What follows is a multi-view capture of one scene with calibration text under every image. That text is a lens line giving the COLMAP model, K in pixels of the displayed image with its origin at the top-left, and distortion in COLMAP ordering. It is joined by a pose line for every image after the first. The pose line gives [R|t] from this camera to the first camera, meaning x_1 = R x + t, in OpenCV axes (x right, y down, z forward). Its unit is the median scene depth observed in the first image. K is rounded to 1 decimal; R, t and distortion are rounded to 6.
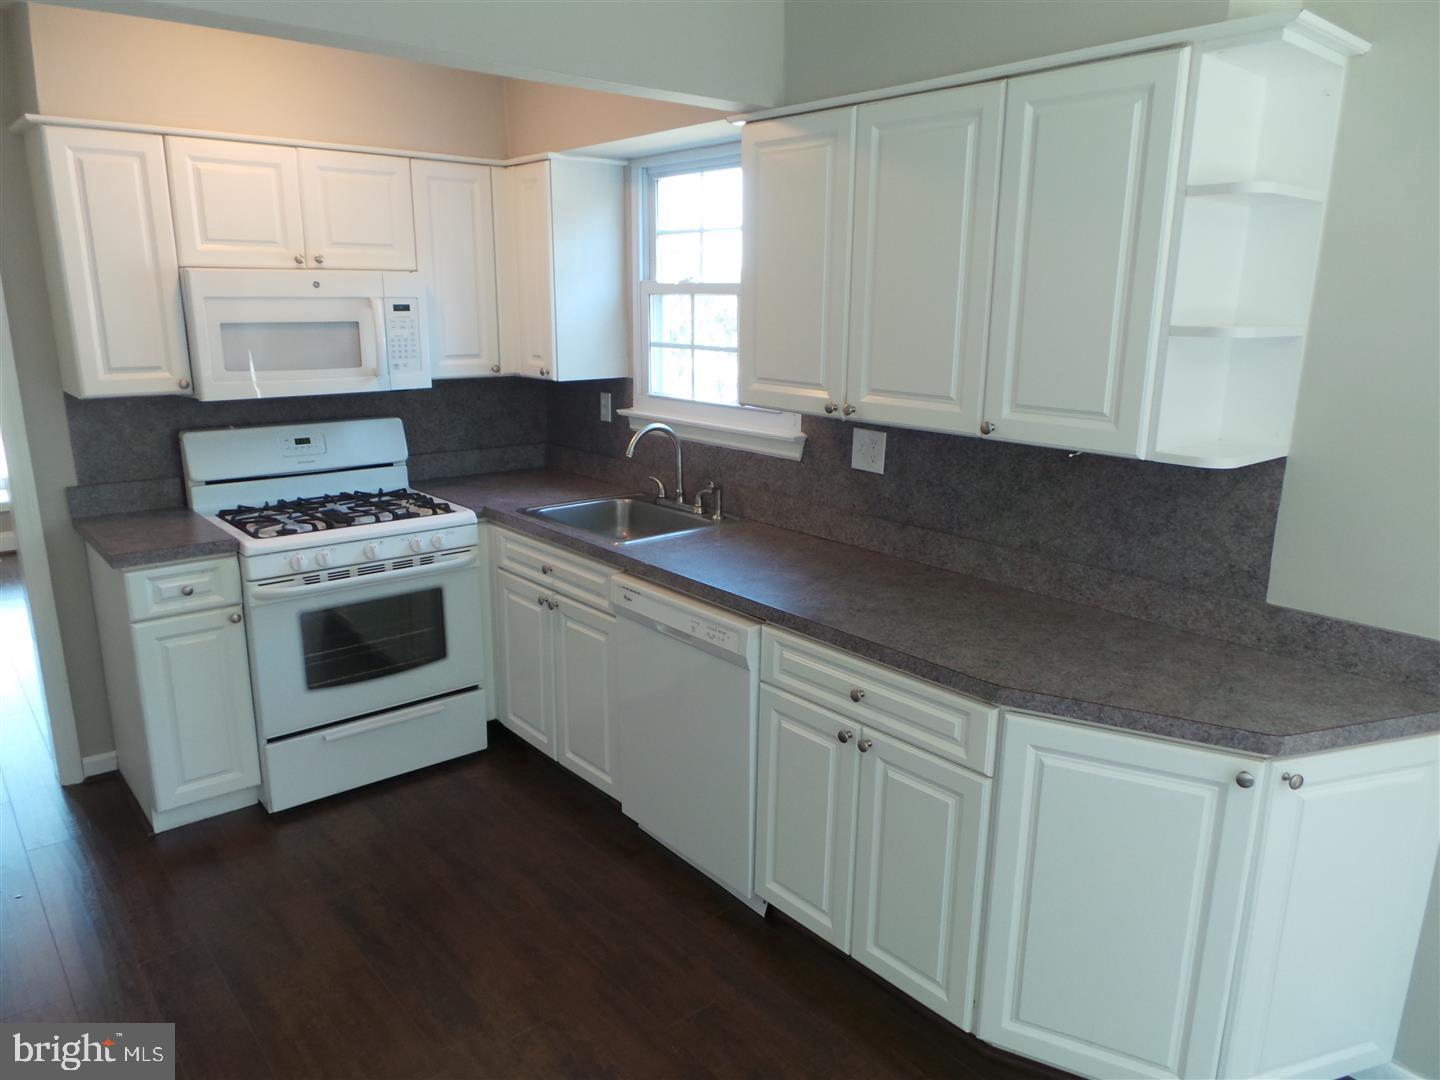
lens RADIAL K [[1003.2, 0, 723.7], [0, 1003.2, 545.5], [0, 0, 1]] dist [0.001508, -0.001217]
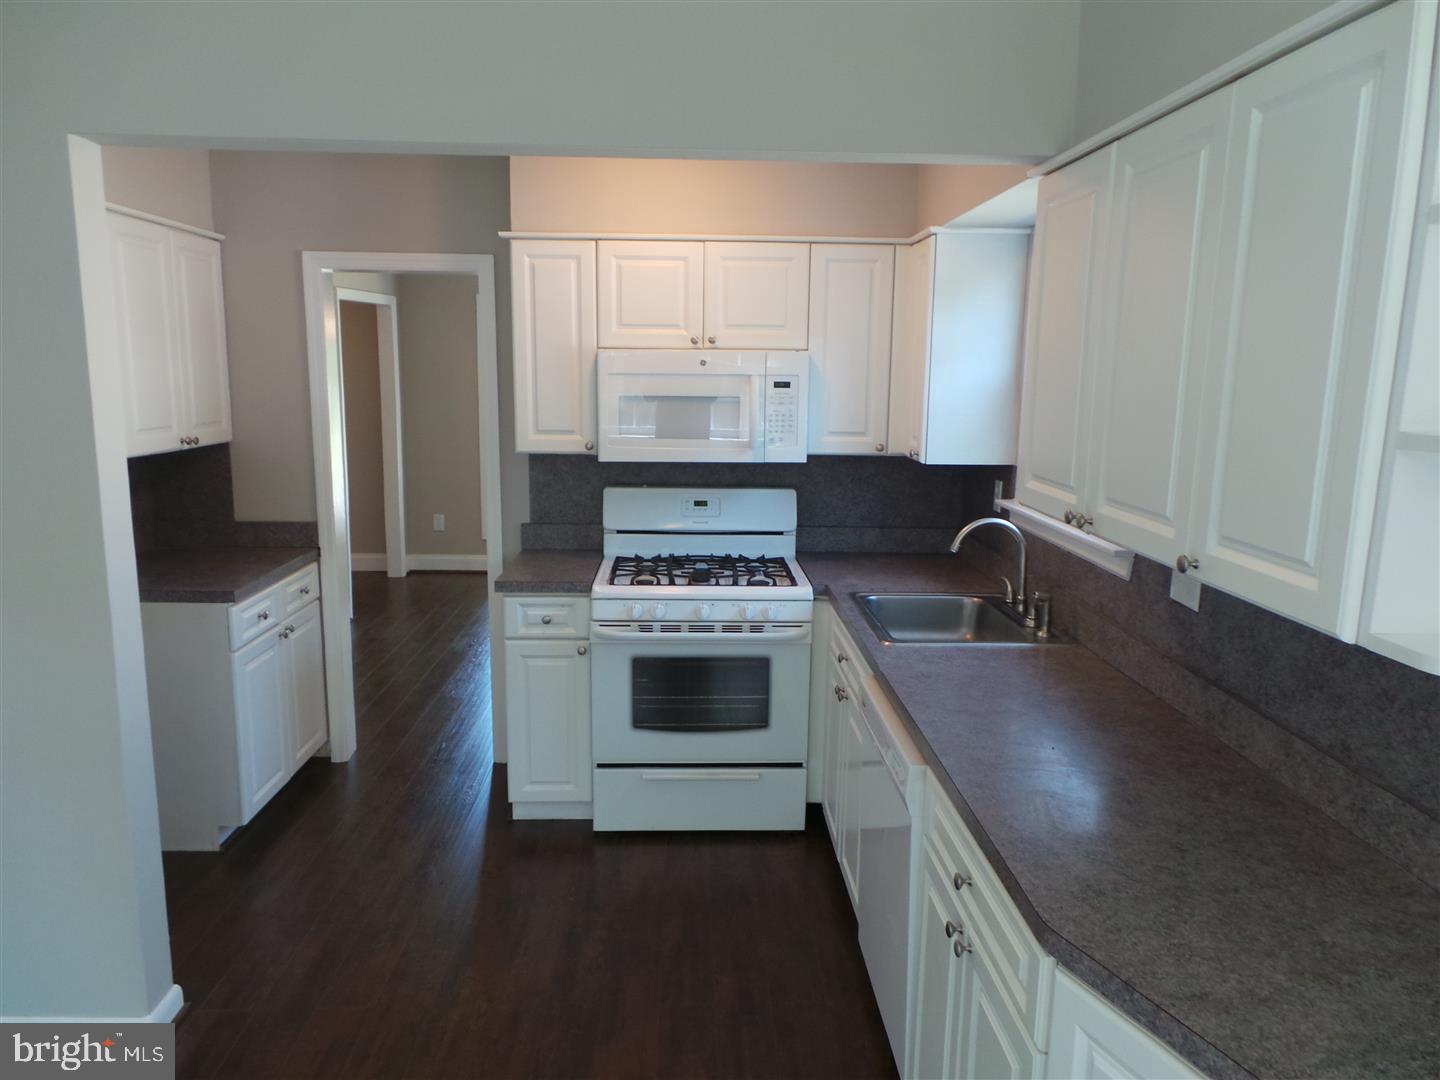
lens RADIAL K [[1003.2, 0, 723.7], [0, 1003.2, 545.5], [0, 0, 1]] dist [0.001508, -0.001217]
pose [[0.786235, 0.111704, -0.607747, 0.298713], [-0.155789, 0.987587, -0.020023, -0.044761], [0.597967, 0.110423, 0.793878, 0.166257]]
